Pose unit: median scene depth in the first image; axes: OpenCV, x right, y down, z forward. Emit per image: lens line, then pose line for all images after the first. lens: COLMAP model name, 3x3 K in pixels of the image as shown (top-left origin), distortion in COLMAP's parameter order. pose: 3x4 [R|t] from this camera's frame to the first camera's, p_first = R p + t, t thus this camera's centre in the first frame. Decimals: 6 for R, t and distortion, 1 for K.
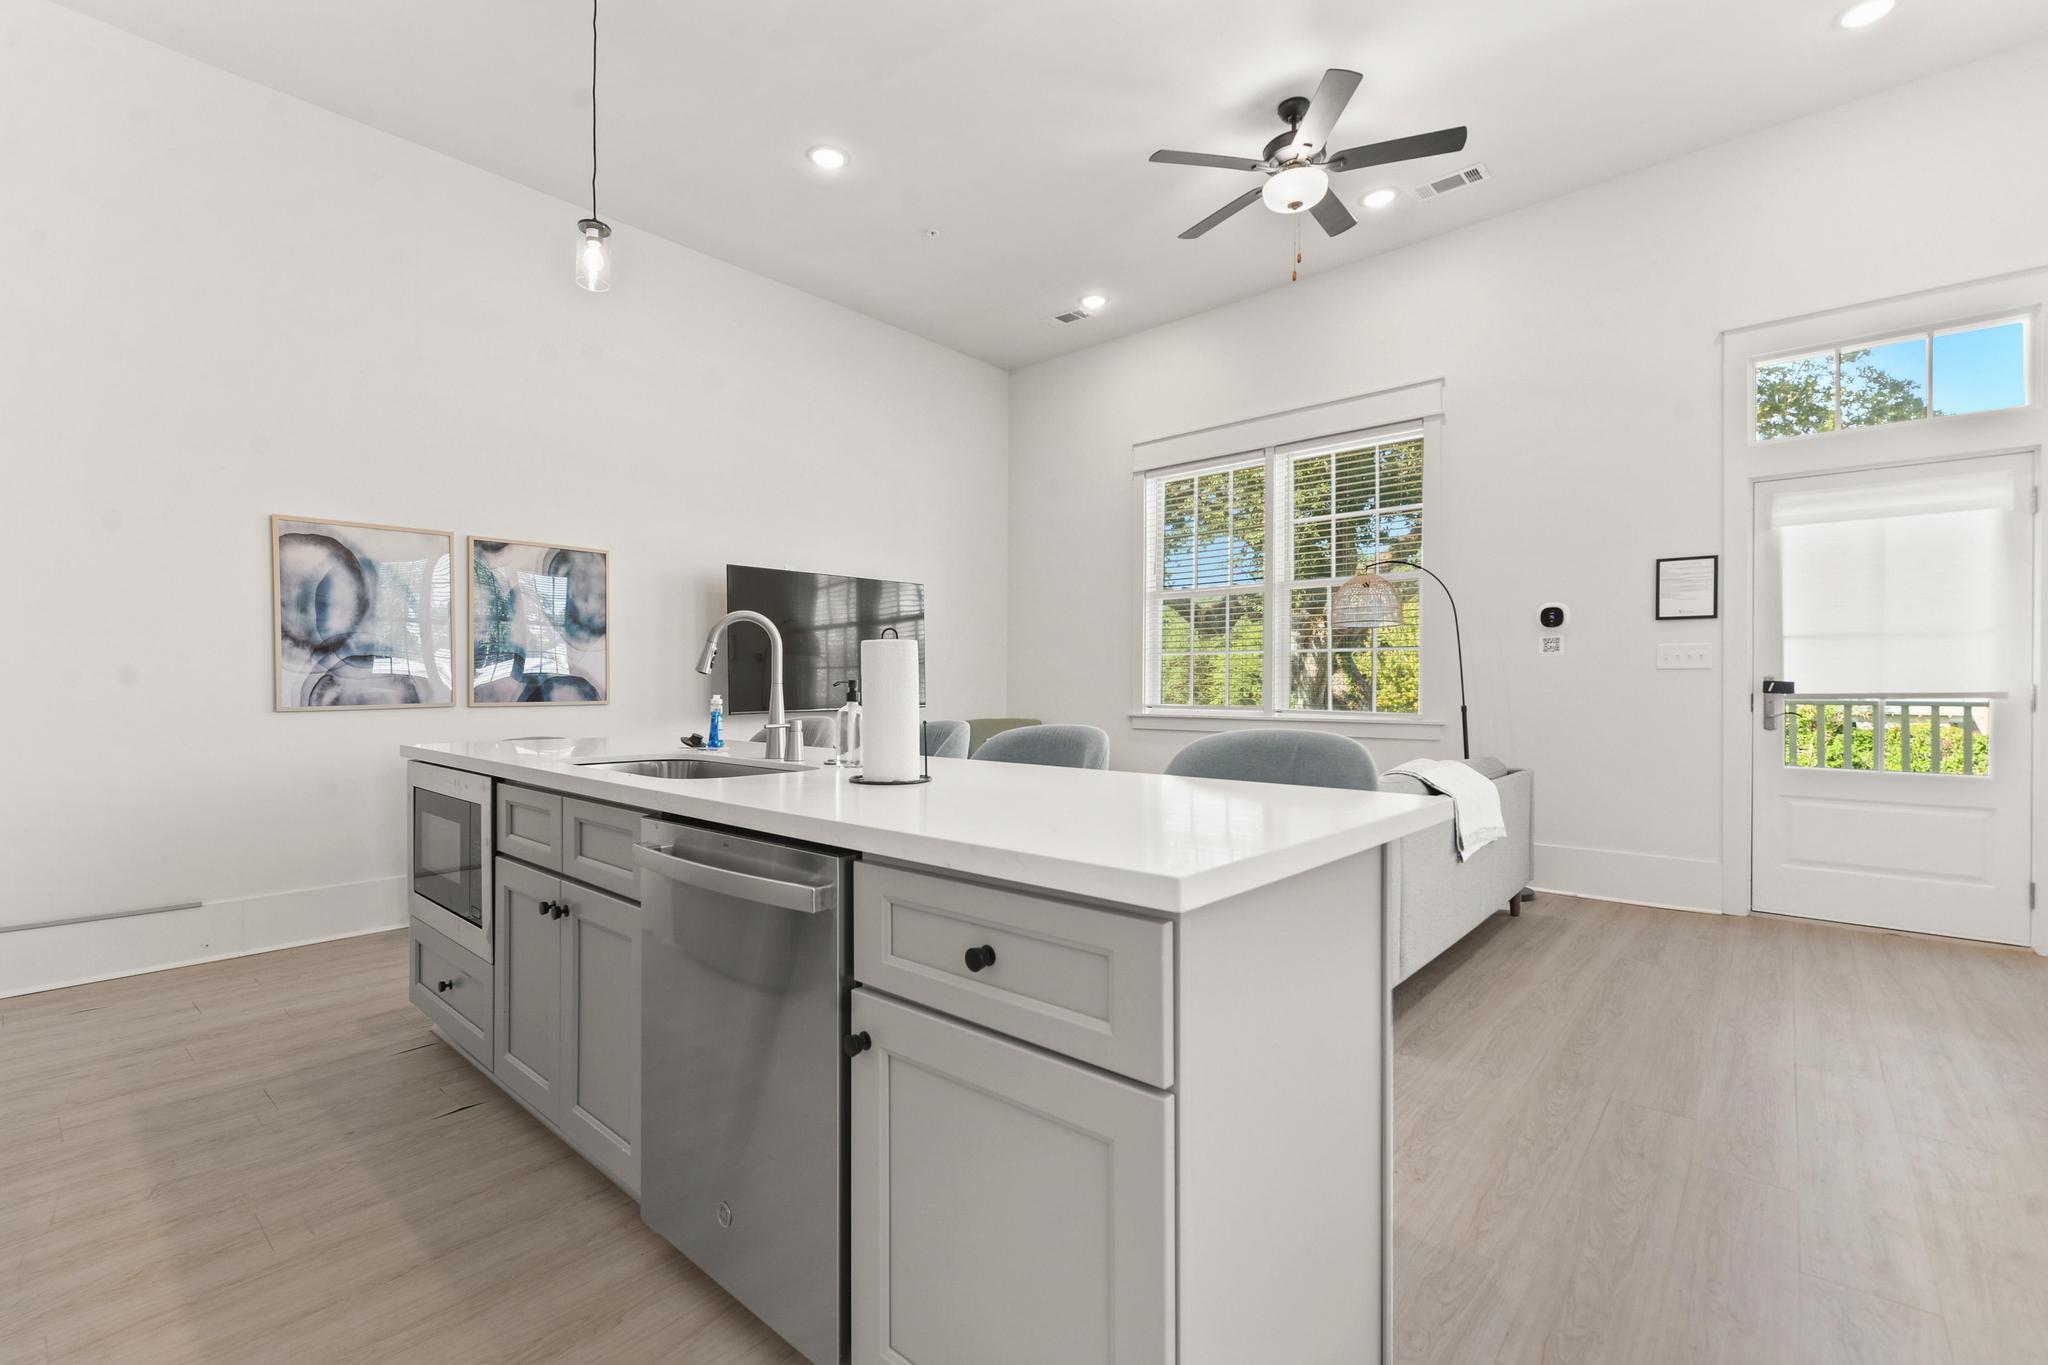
lens RADIAL K [[887.1, 0, 1017.1], [0, 887.1, 693.5], [0, 0, 1]] dist [0.003686, -0.000468]
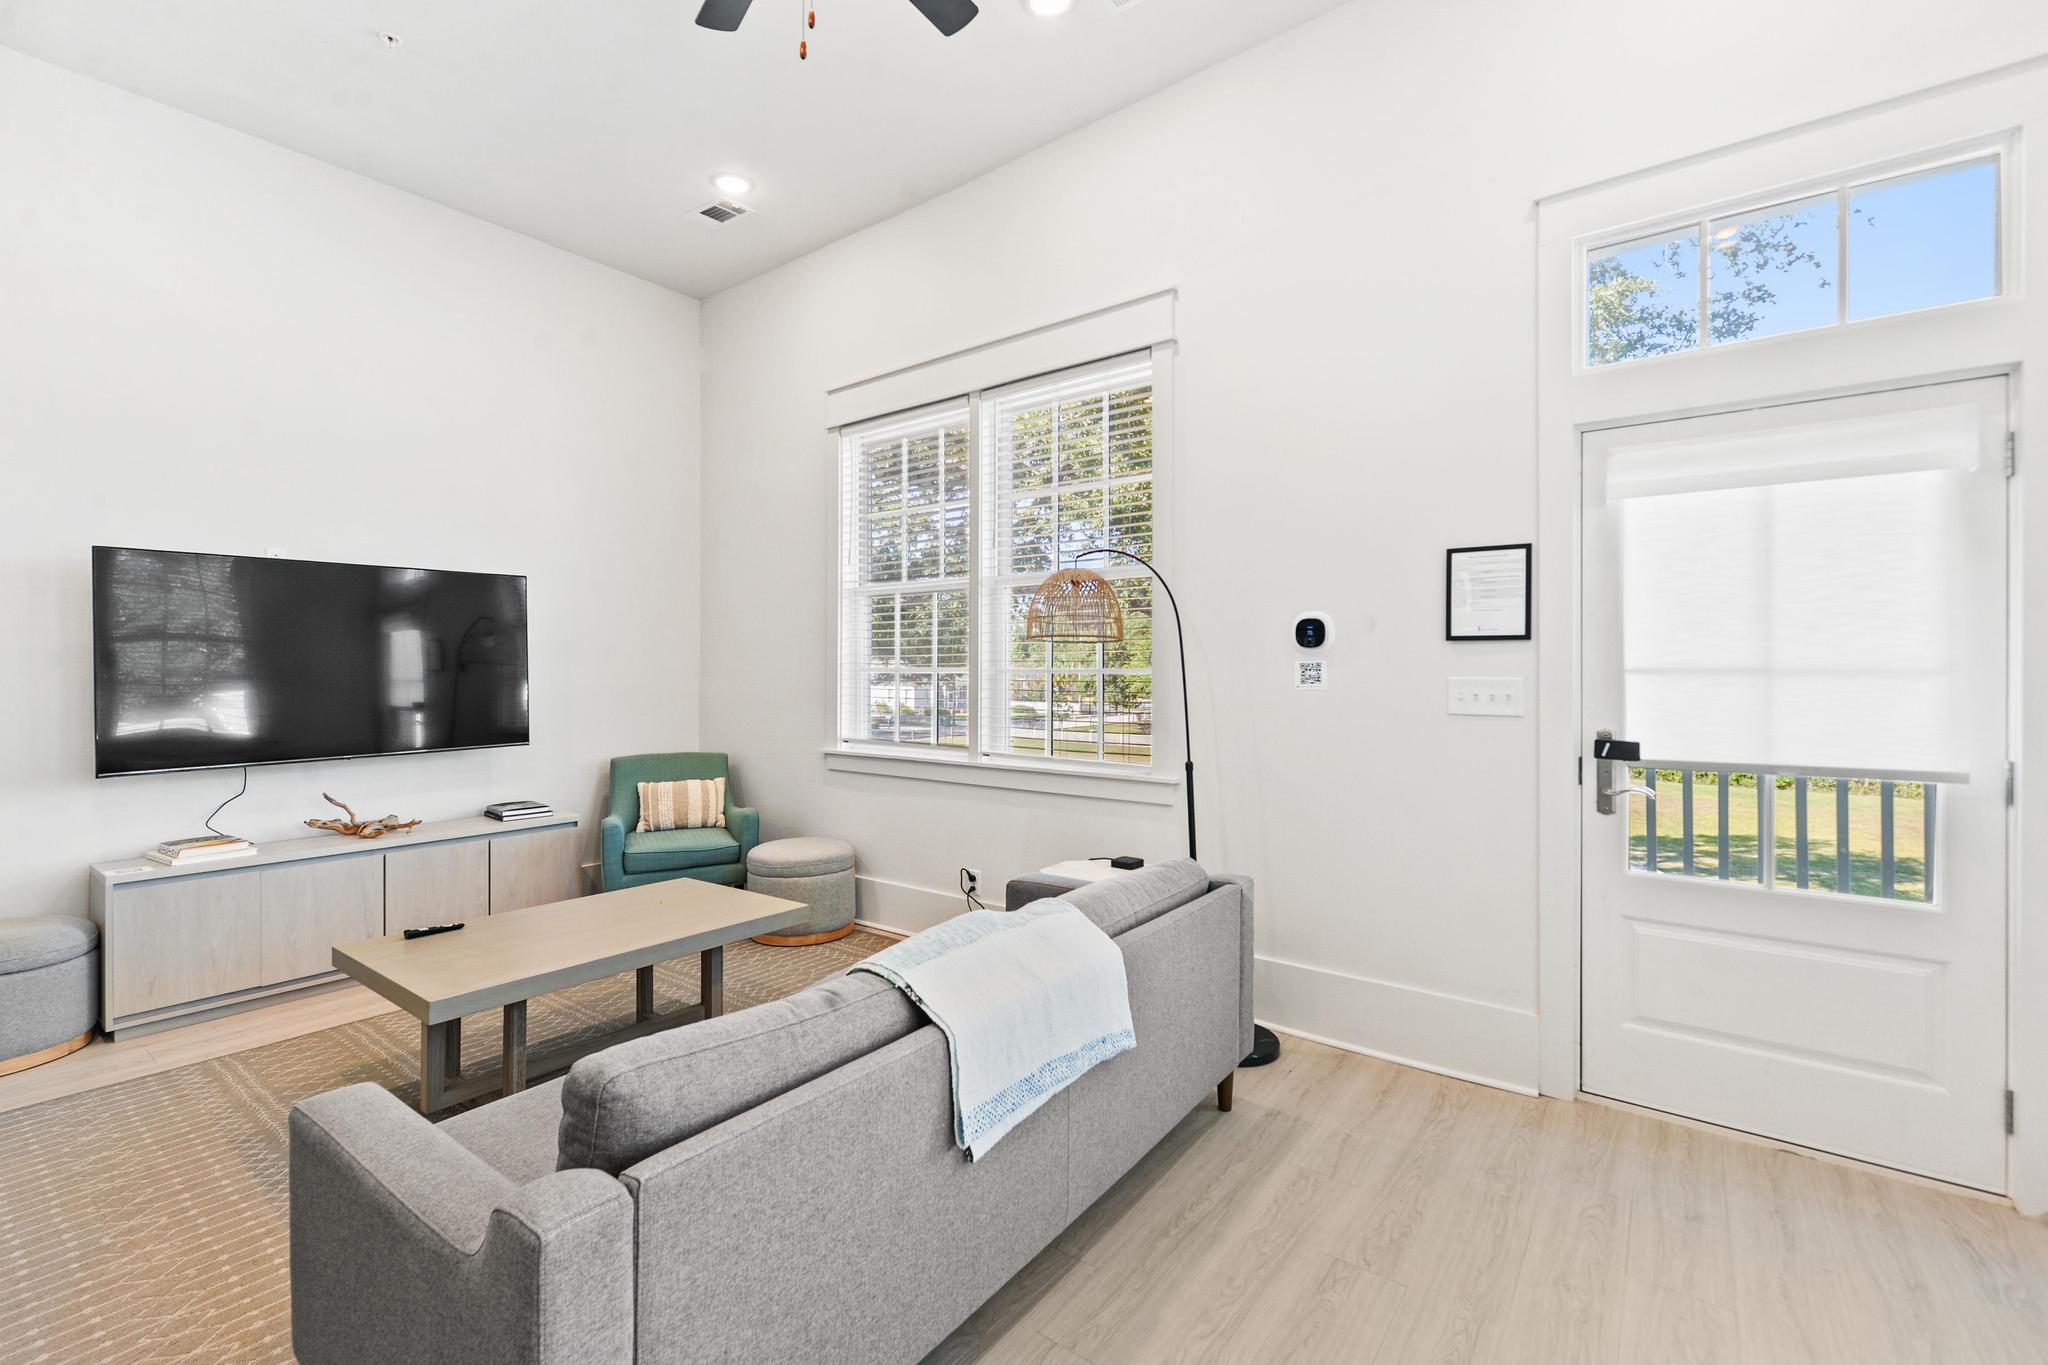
lens RADIAL K [[879.1, 0, 1006.4], [0, 879.1, 678.6], [0, 0, 1]] dist [0.004244, -0.000132]
pose [[0.998006, -0.002577, 0.063068, 0.368941], [0.002586, 0.999997, -0.000065, -0.058274], [-0.063068, 0.000228, 0.998009, 0.385724]]
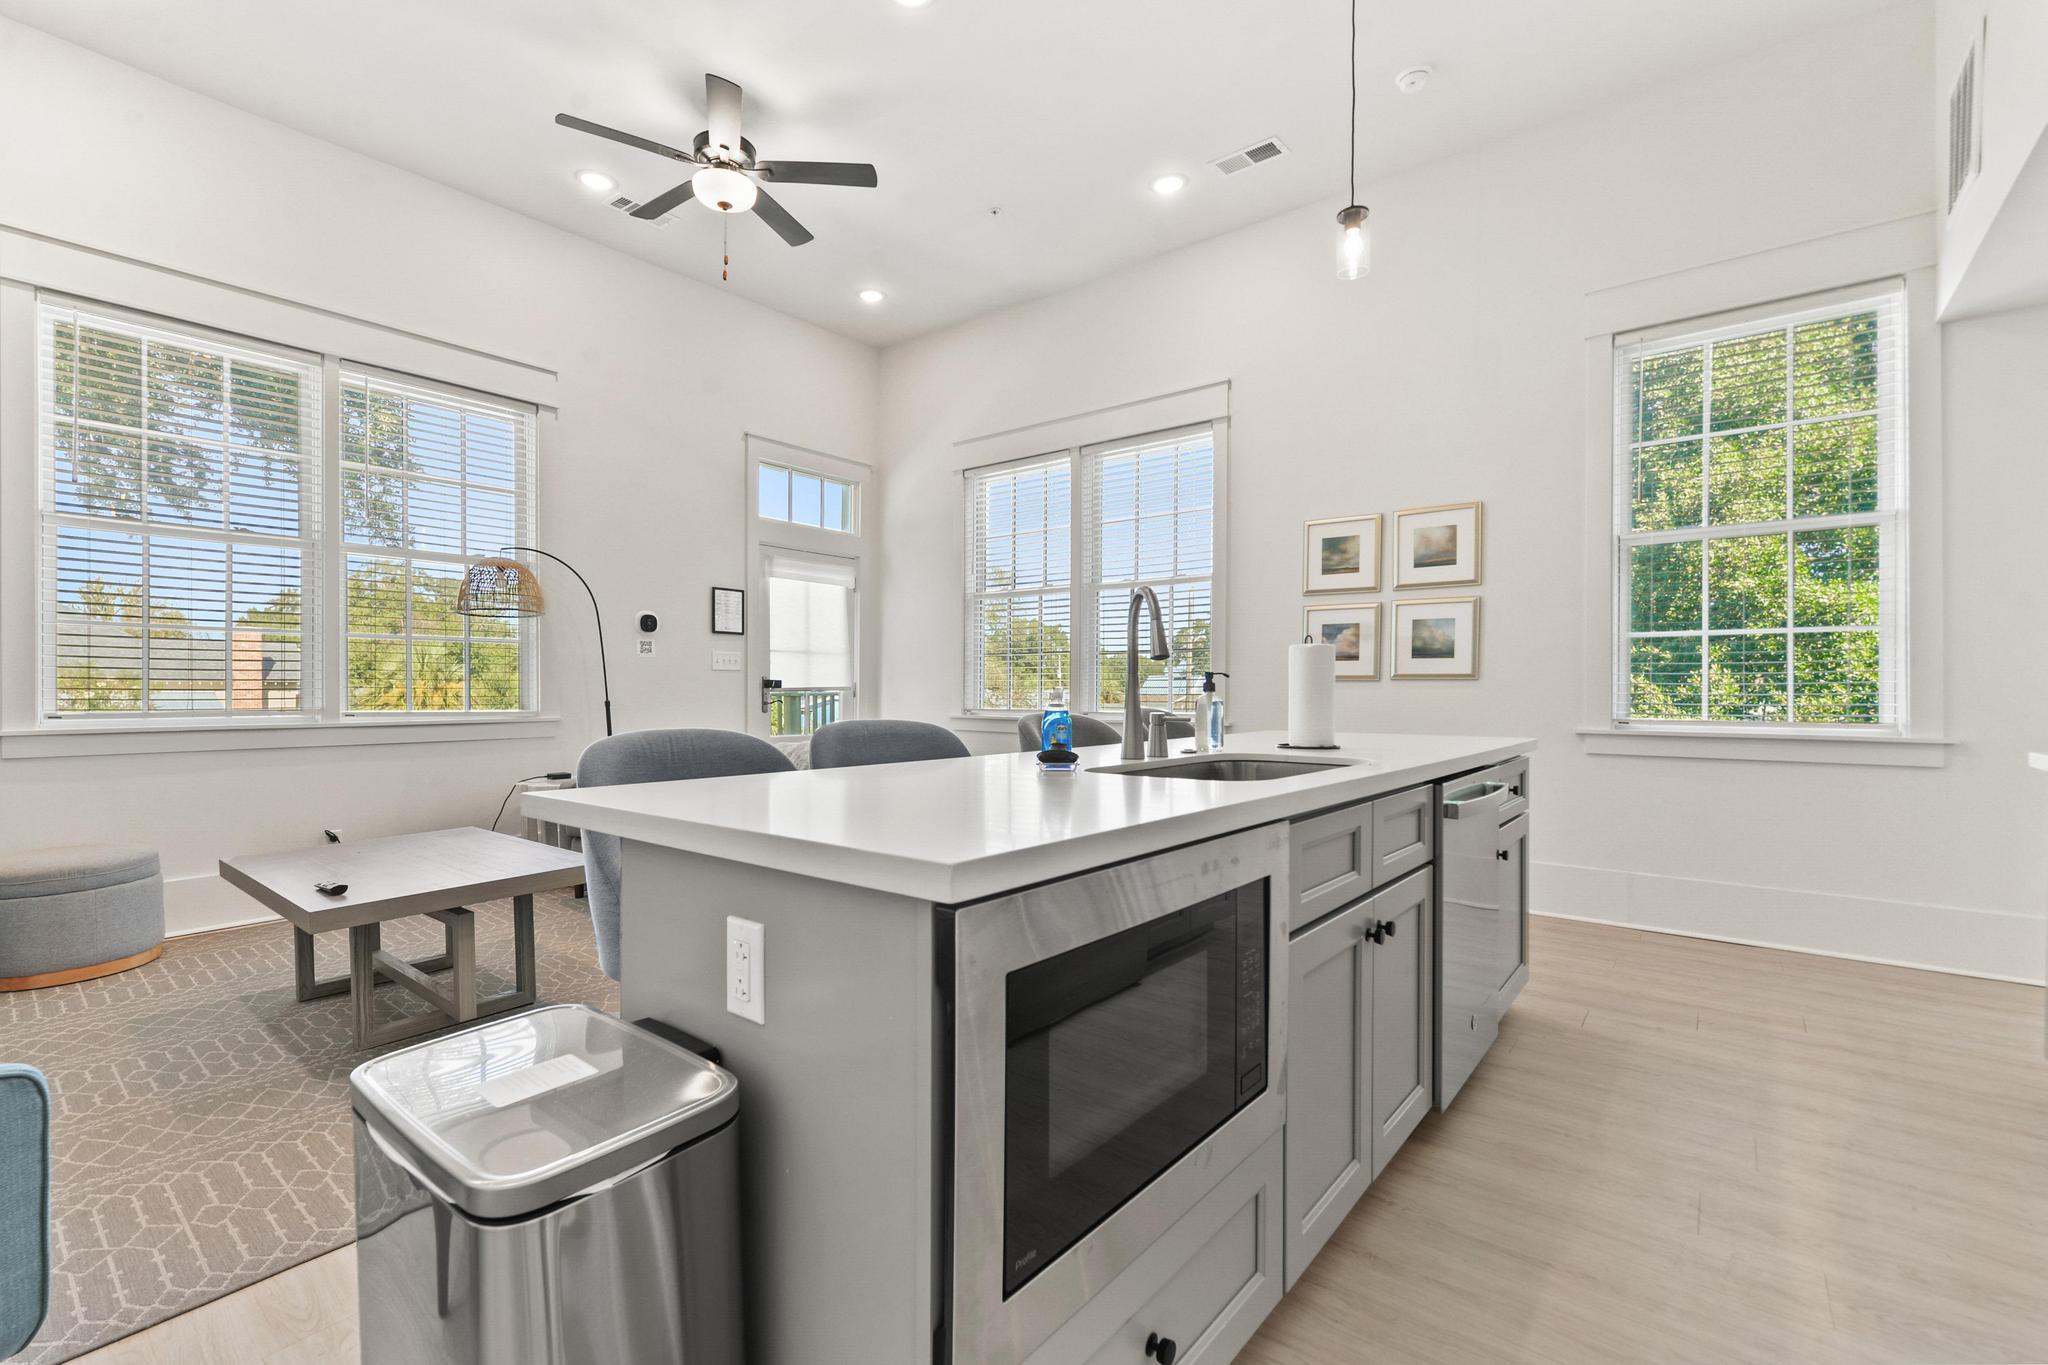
lens RADIAL K [[887.1, 0, 1001.9], [0, 887.1, 688.5], [0, 0, 1]] dist [0.003686, -0.000468]
pose [[-0.040357, -0.002615, 0.999182, -0.648966], [0.007842, 0.999965, 0.002934, -0.000519], [-0.999155, 0.007954, -0.040335, 0.660512]]
